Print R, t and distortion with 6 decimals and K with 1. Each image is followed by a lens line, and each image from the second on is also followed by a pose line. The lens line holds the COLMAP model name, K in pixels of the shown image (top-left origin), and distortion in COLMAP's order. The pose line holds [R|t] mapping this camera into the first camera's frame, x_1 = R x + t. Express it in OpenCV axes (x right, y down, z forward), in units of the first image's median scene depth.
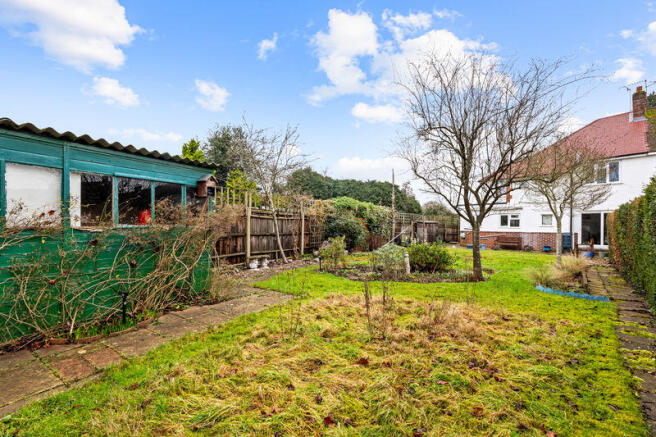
lens RADIAL K [[268.7, 0, 329.5], [0, 268.7, 222.4], [0, 0, 1]] dist [-0.001671, -0.000166]
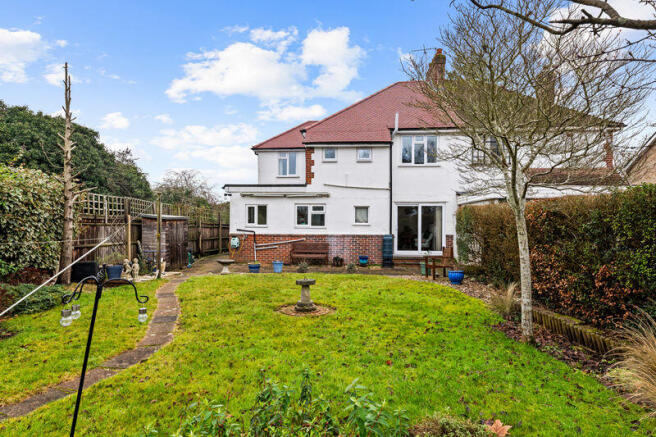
lens RADIAL K [[365.8, 0, 329.7], [0, 365.8, 219.4], [0, 0, 1]] dist [0.002160, 0.000616]
pose [[0.707237, -0.000359, 0.706977, 0.135897], [-0.005755, 0.999964, 0.006266, -0.003442], [-0.706953, -0.008500, 0.707209, 0.408225]]
